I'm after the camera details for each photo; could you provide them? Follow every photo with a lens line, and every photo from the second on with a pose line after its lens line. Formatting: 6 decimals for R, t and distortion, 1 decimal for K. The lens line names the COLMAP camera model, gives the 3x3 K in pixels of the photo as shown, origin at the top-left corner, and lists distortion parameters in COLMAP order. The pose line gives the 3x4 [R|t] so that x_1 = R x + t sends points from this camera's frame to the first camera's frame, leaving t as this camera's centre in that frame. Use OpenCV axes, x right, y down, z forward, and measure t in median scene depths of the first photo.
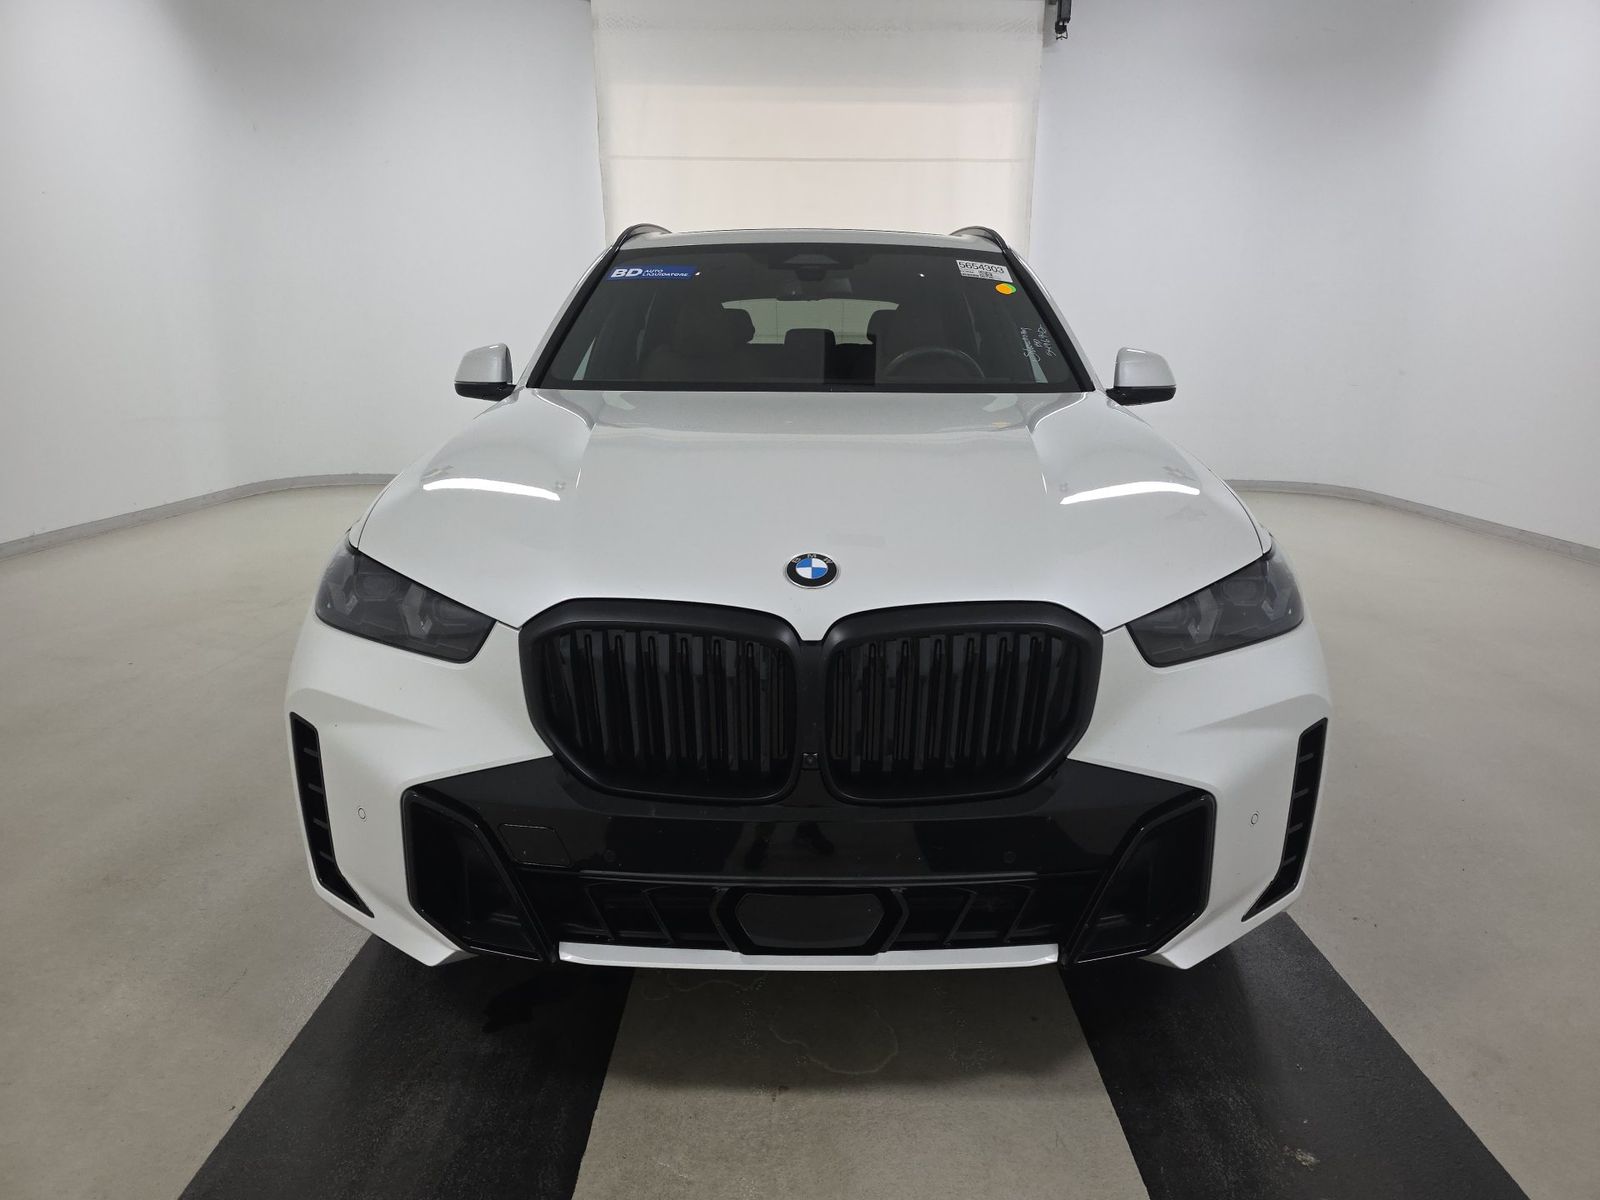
lens RADIAL K [[1078.5, 0, 800.0], [0, 1078.5, 600.0], [0, 0, 1]] dist [0.110677, -0.099124]
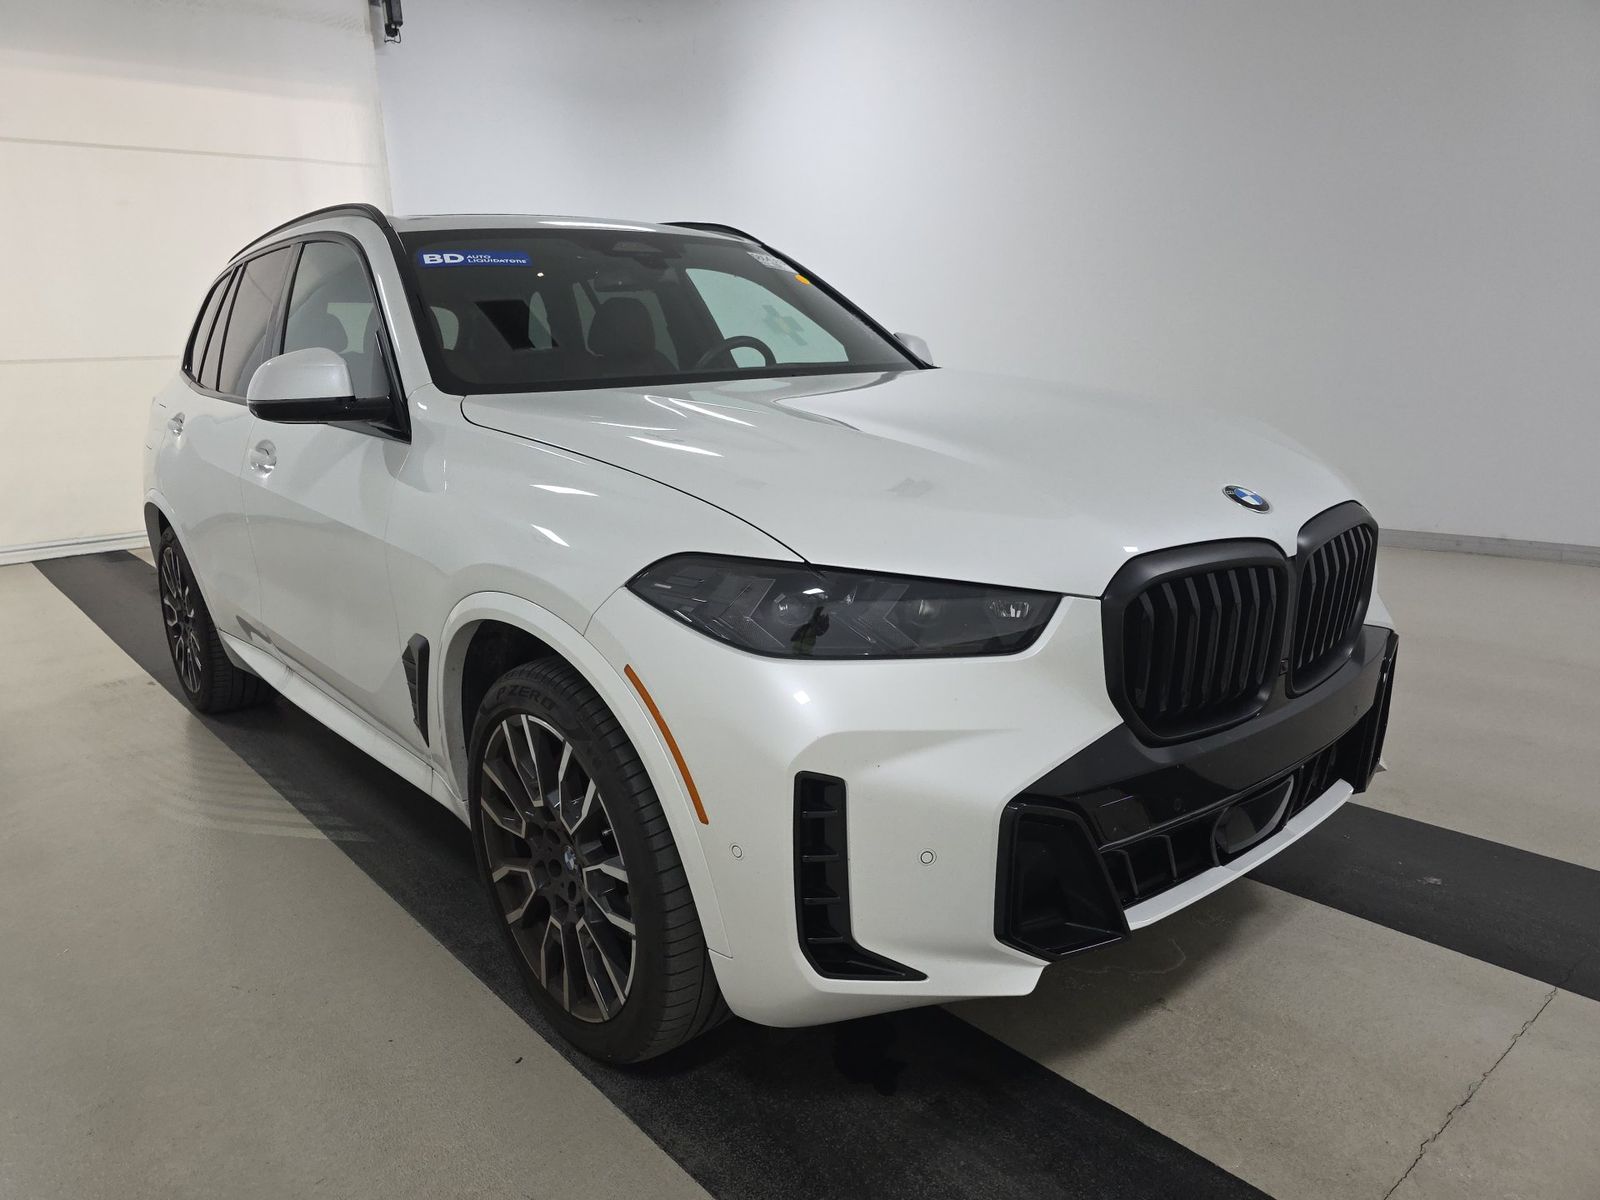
lens RADIAL K [[1078.5, 0, 800.0], [0, 1078.5, 600.0], [0, 0, 1]] dist [0.110677, -0.099124]
pose [[0.769488, -0.186241, 0.610903, -0.508926], [0.198208, 0.978945, 0.048782, -0.033507], [-0.607126, 0.083548, 0.790201, 0.199119]]
